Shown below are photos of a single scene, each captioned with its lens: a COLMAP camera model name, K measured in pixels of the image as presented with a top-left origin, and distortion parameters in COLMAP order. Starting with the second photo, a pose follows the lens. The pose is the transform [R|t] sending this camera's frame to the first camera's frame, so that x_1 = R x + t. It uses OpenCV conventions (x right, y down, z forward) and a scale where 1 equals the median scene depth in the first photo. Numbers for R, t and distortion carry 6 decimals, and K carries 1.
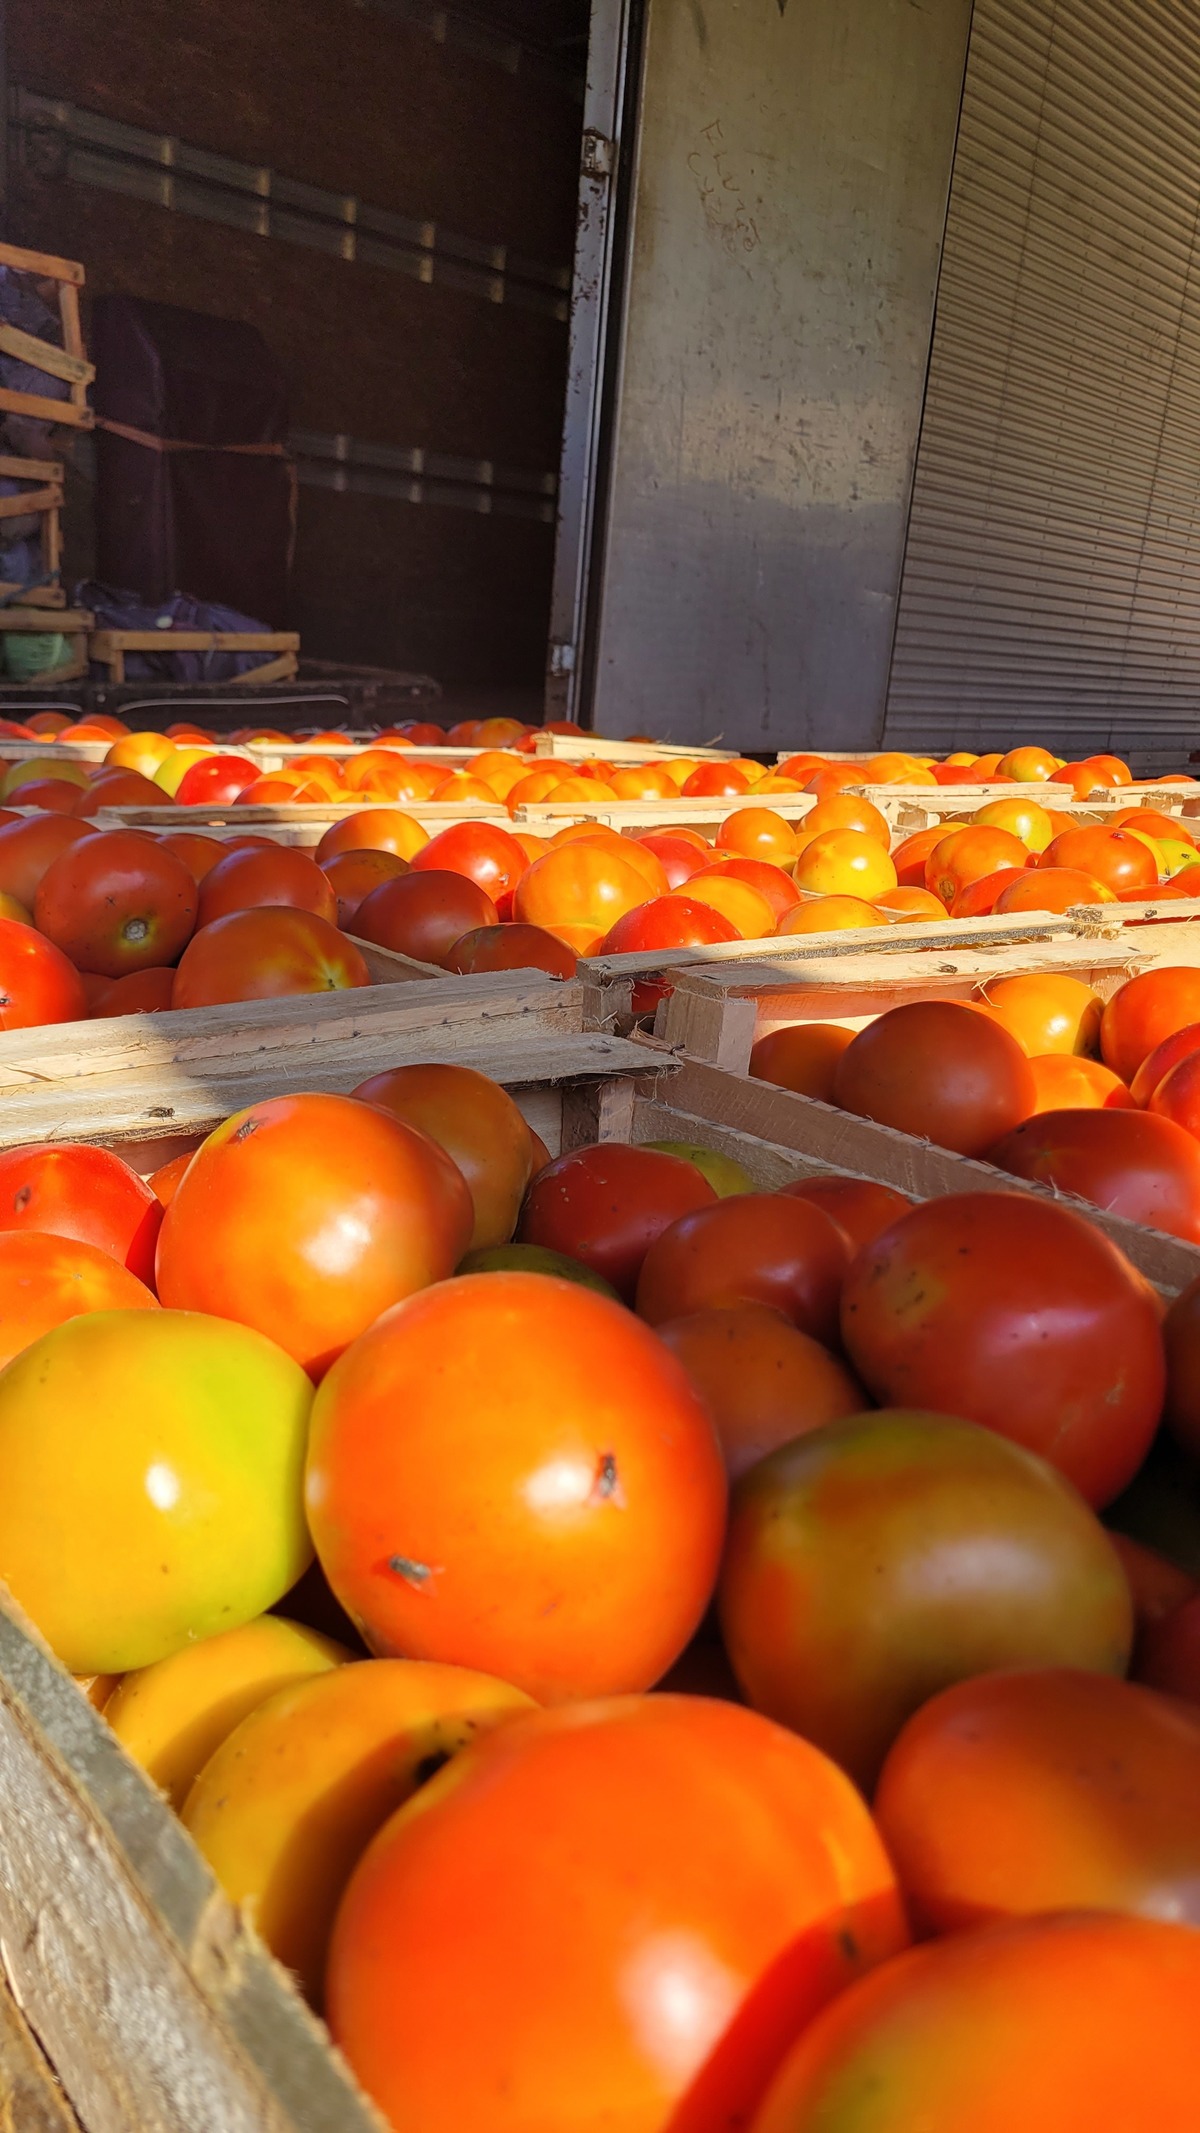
lens RADIAL K [[1618.0, 0, 615.3], [0, 1618.0, 1050.3], [0, 0, 1]] dist [0.037906, -0.011497]
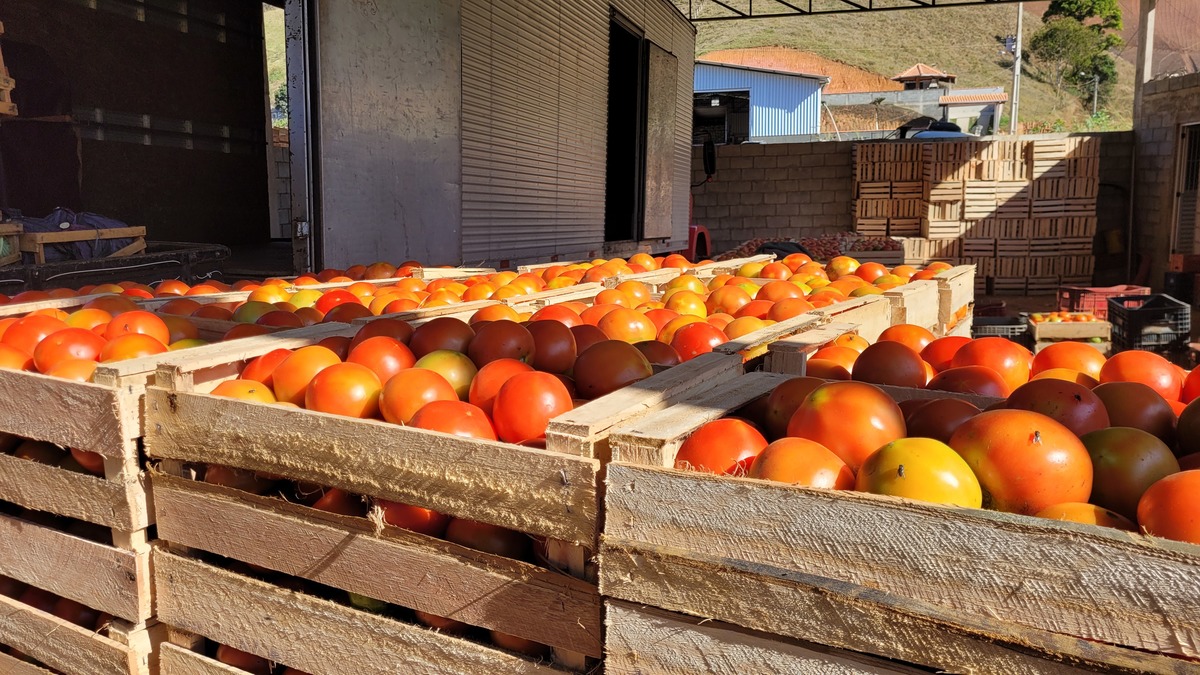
lens RADIAL K [[910.3, 0, 581.0], [0, 910.3, 340.9], [0, 0, 1]] dist [0.037906, -0.011497]
pose [[0.925126, -0.119007, 0.360526, -0.141951], [0.153826, 0.985660, -0.069364, -0.000240], [-0.347101, 0.119629, 0.930167, -0.044842]]
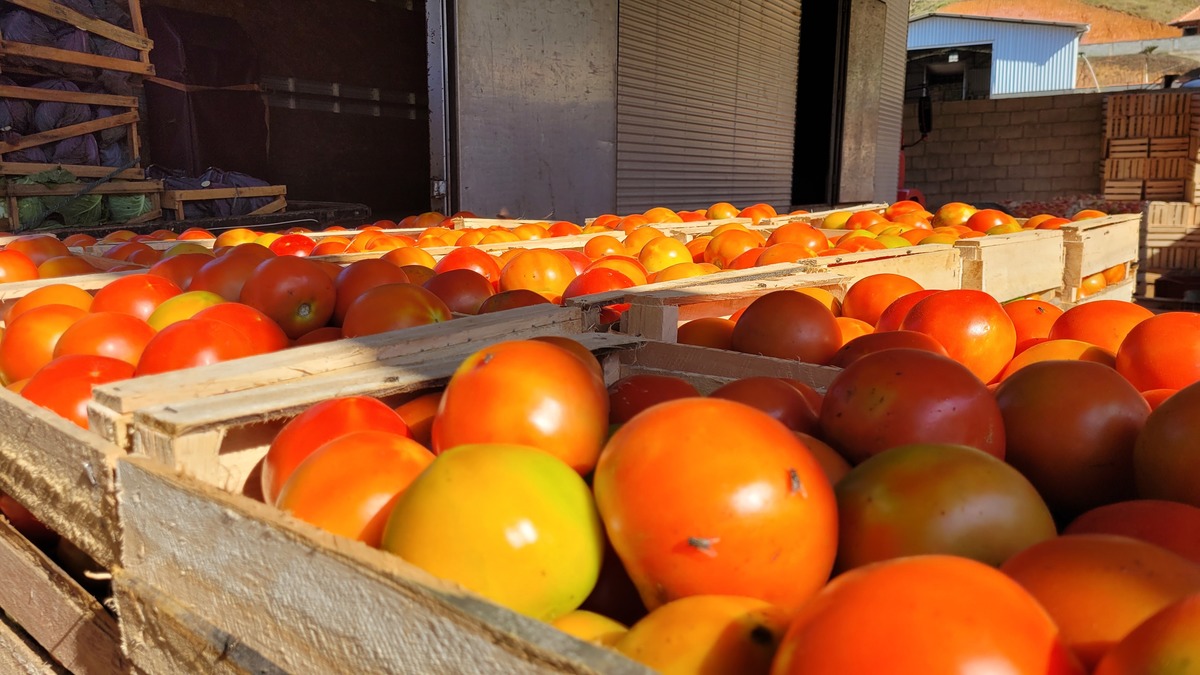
lens RADIAL K [[904.7, 0, 595.5], [0, 904.7, 346.0], [0, 0, 1]] dist [0.062804, -0.065894]
pose [[0.984237, -0.102677, 0.143997, -0.028262], [0.112331, 0.991822, -0.060583, 0.012046], [-0.136599, 0.075803, 0.987722, 0.001614]]
